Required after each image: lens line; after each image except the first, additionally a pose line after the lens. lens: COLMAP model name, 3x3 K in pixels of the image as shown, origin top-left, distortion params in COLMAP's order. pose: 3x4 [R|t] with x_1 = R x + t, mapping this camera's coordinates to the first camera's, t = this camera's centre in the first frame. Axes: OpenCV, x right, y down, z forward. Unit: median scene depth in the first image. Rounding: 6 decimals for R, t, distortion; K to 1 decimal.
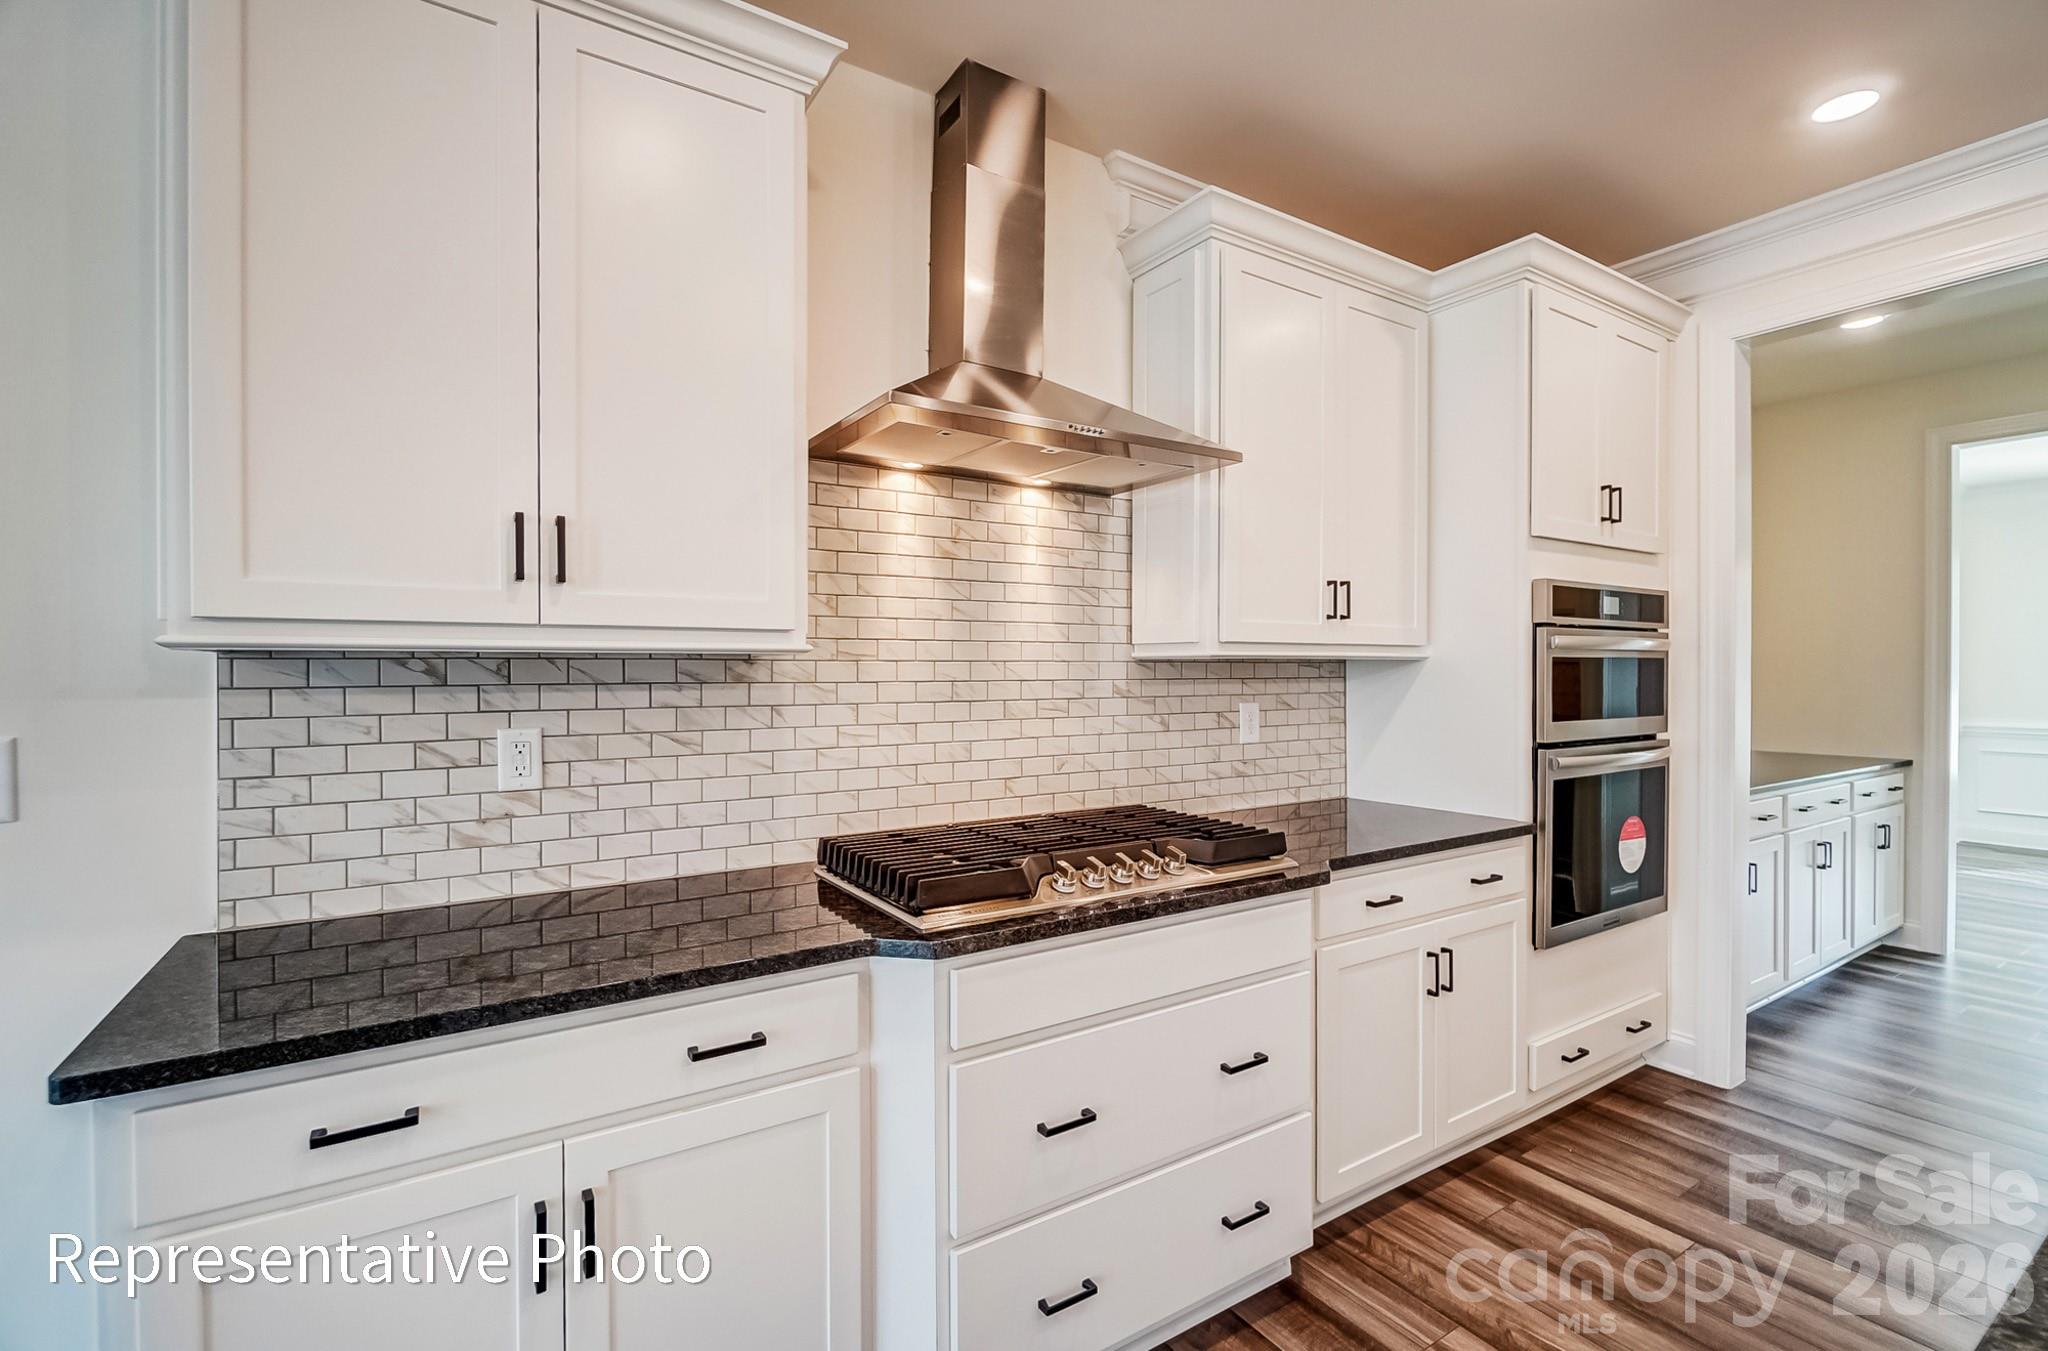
lens RADIAL K [[926.0, 0, 1024.0], [0, 926.0, 675.5], [0, 0, 1]] dist [-0.051922, 0.013875]
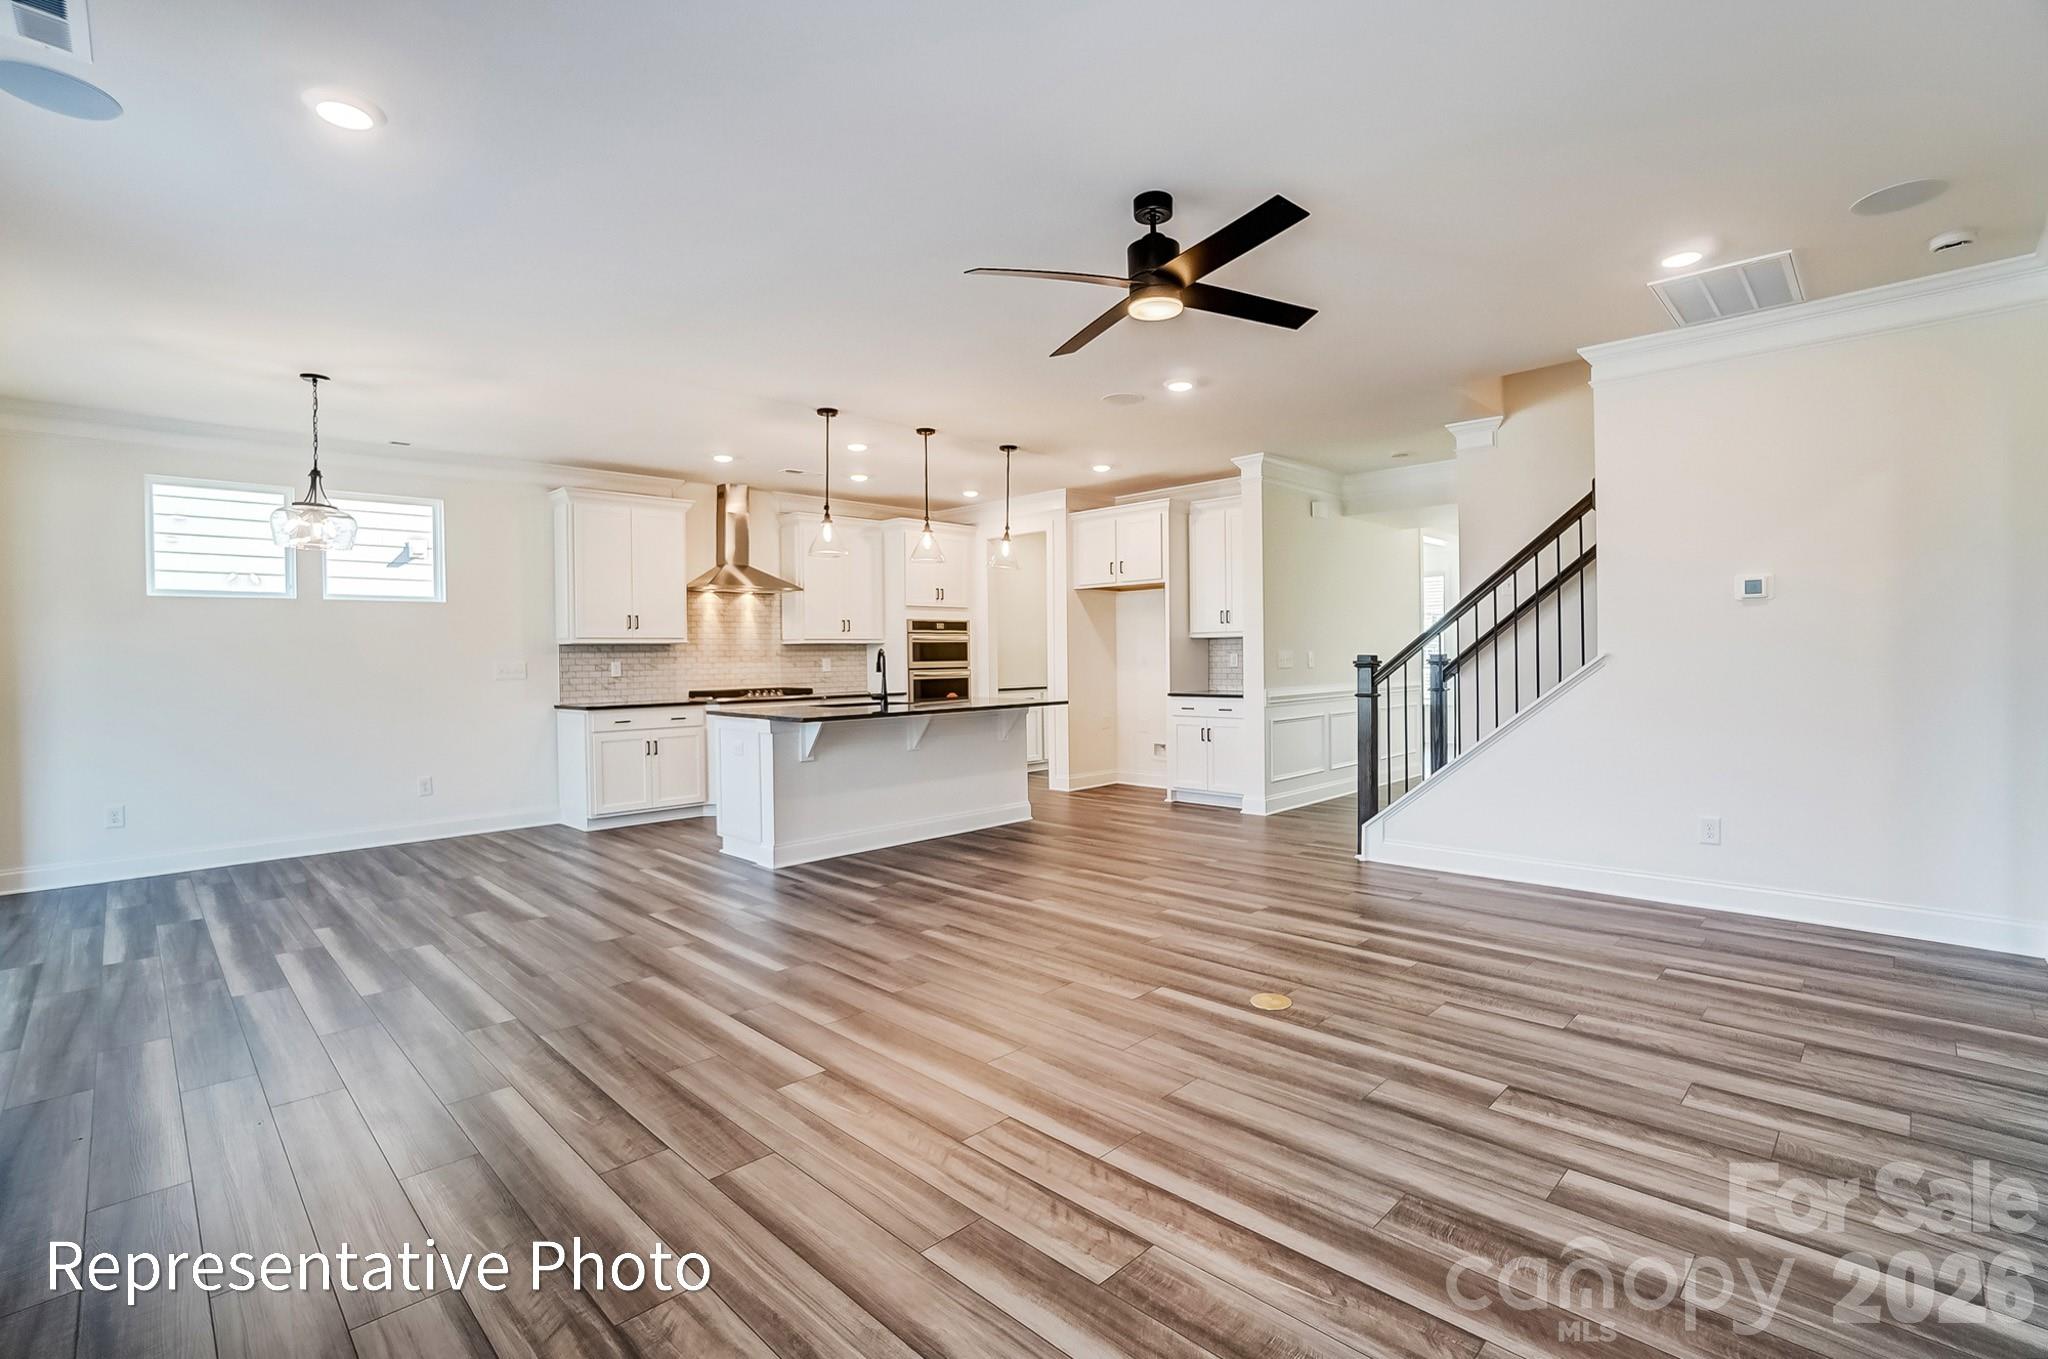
lens RADIAL K [[926.0, 0, 1024.0], [0, 926.0, 679.5], [0, 0, 1]] dist [-0.051922, 0.013875]
pose [[0.974558, -0.018244, 0.223394, 0.232858], [0.014637, 0.999735, 0.017794, 0.064877], [-0.223659, -0.014071, 0.974566, -2.516077]]
